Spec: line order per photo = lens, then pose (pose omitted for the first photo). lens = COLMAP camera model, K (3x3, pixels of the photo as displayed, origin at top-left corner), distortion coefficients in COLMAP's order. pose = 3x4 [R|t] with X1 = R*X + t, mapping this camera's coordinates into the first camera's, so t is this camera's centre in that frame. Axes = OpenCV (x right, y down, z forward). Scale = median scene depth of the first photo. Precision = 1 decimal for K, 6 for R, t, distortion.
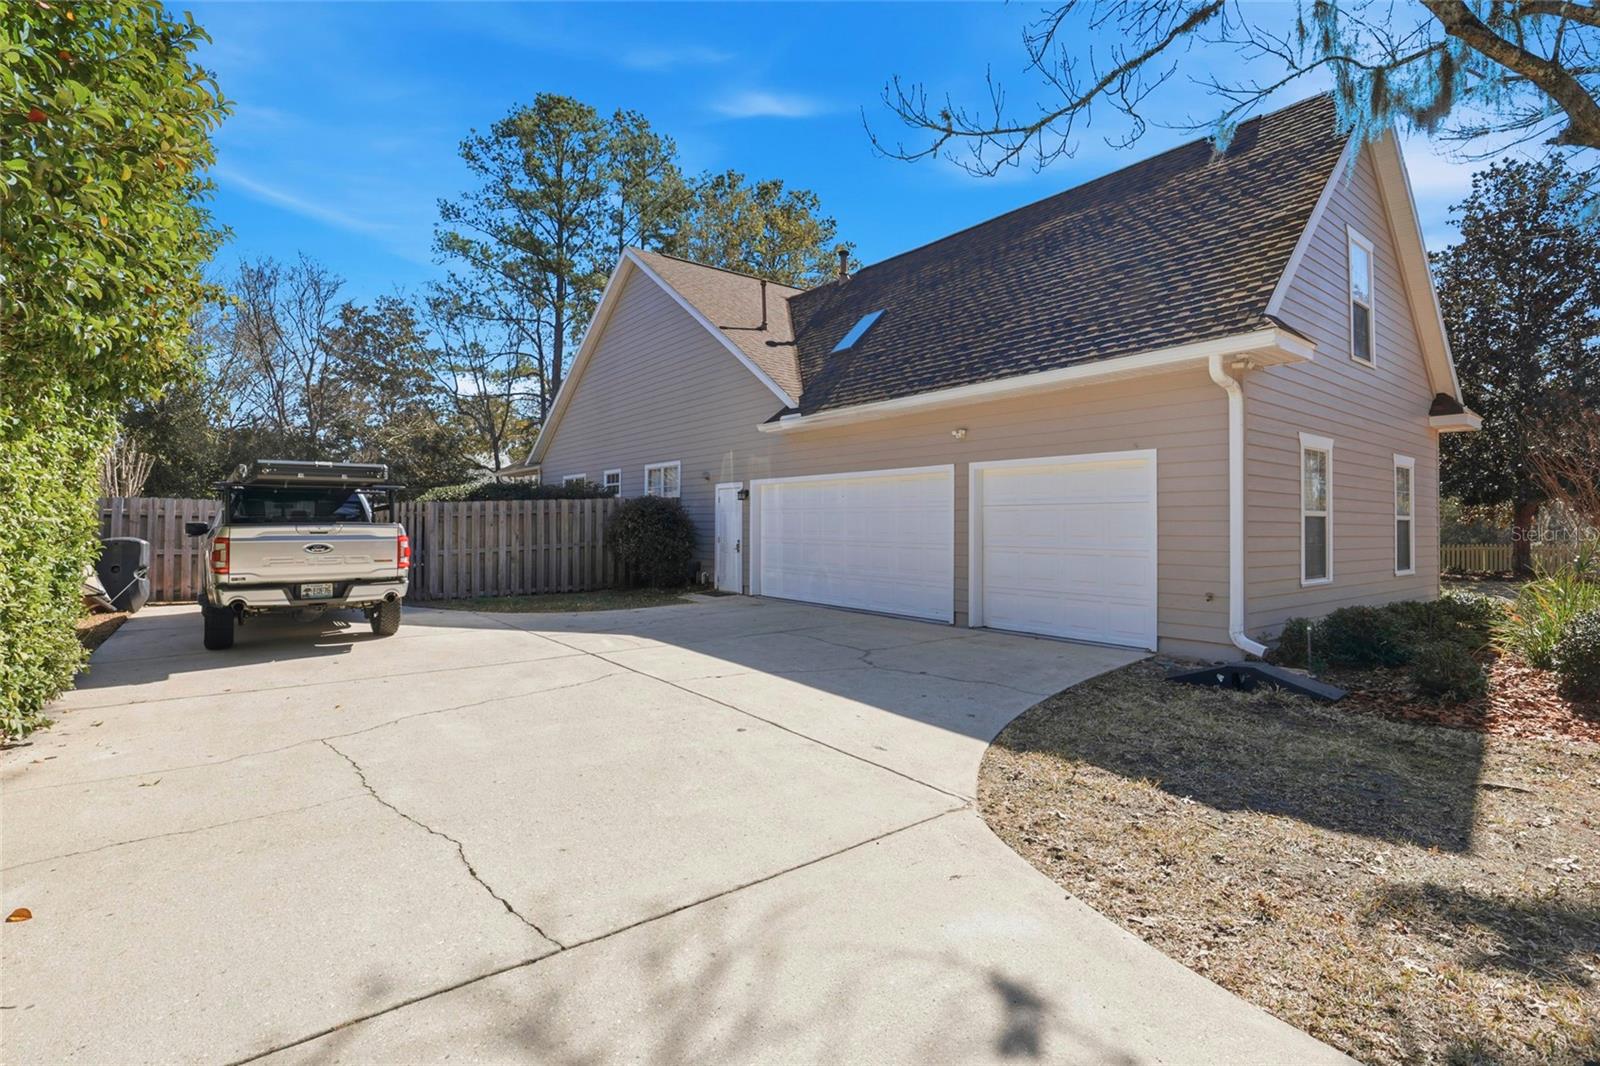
lens RADIAL K [[747.0, 0, 809.7], [0, 747.0, 543.5], [0, 0, 1]] dist [-0.013243, -0.000330]
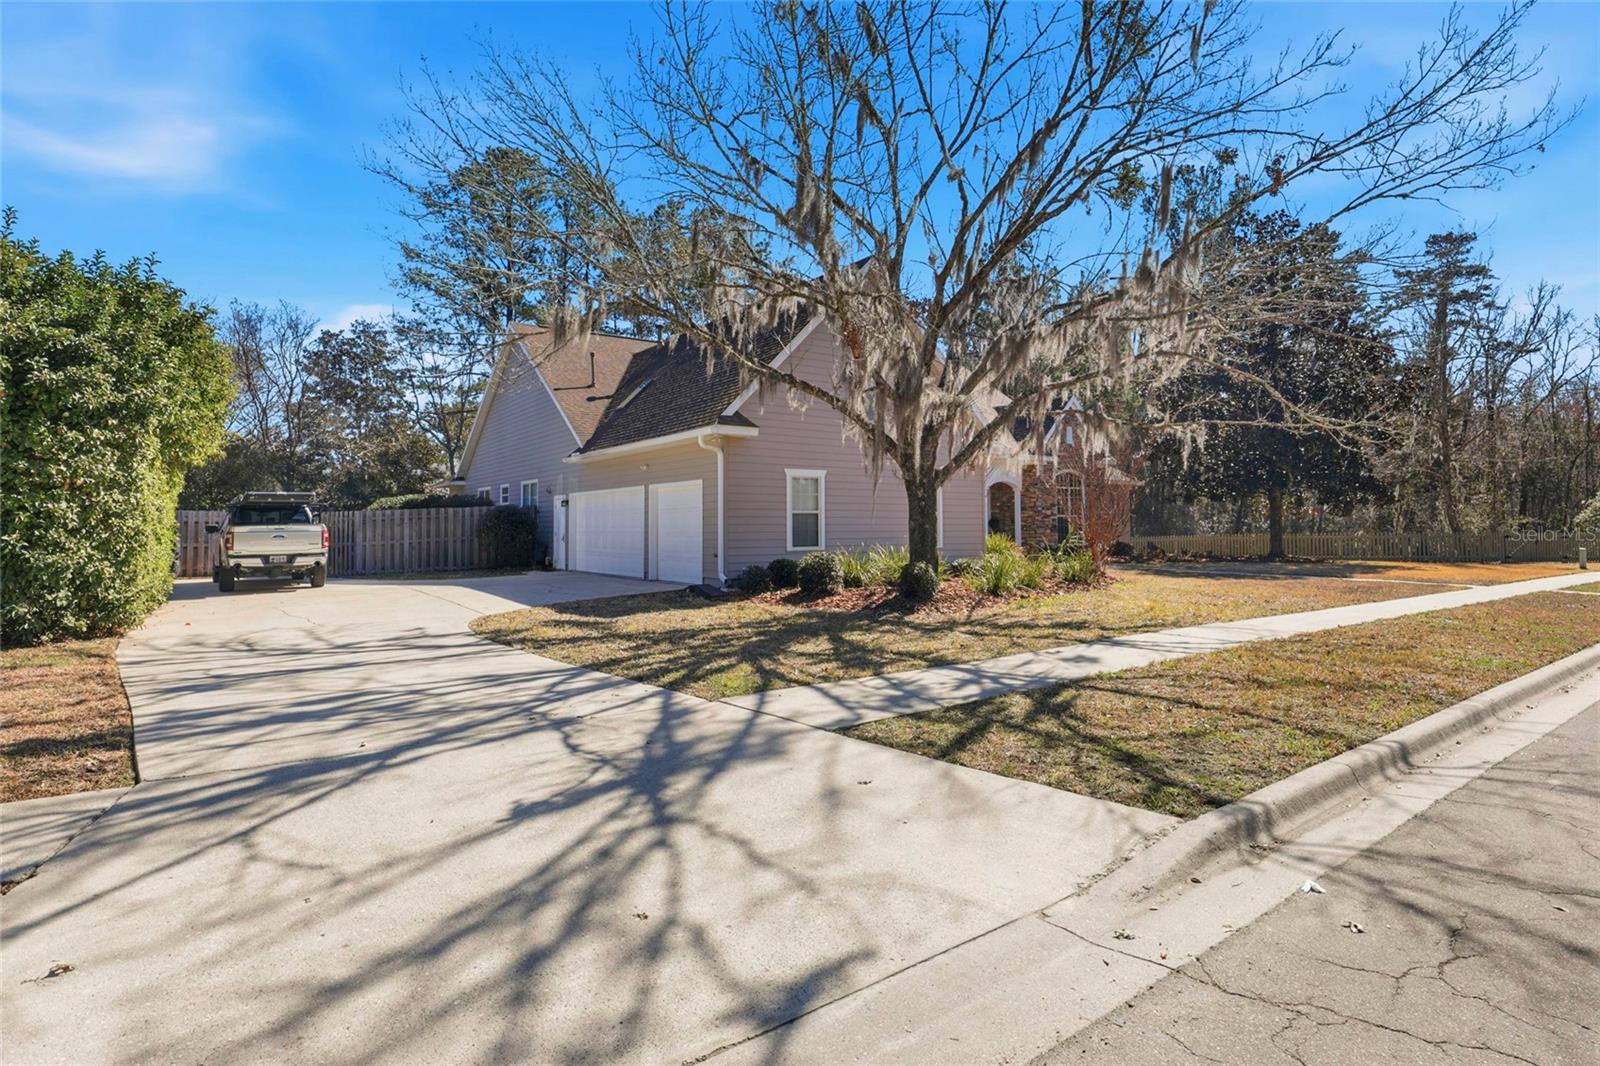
lens RADIAL K [[824.6, 0, 793.8], [0, 824.6, 516.9], [0, 0, 1]] dist [-0.003241, 0.000441]
pose [[0.998706, -0.013375, -0.049067, 0.442242], [0.011509, 0.999207, -0.038112, 0.029564], [0.049538, 0.037498, 0.998068, -0.606976]]
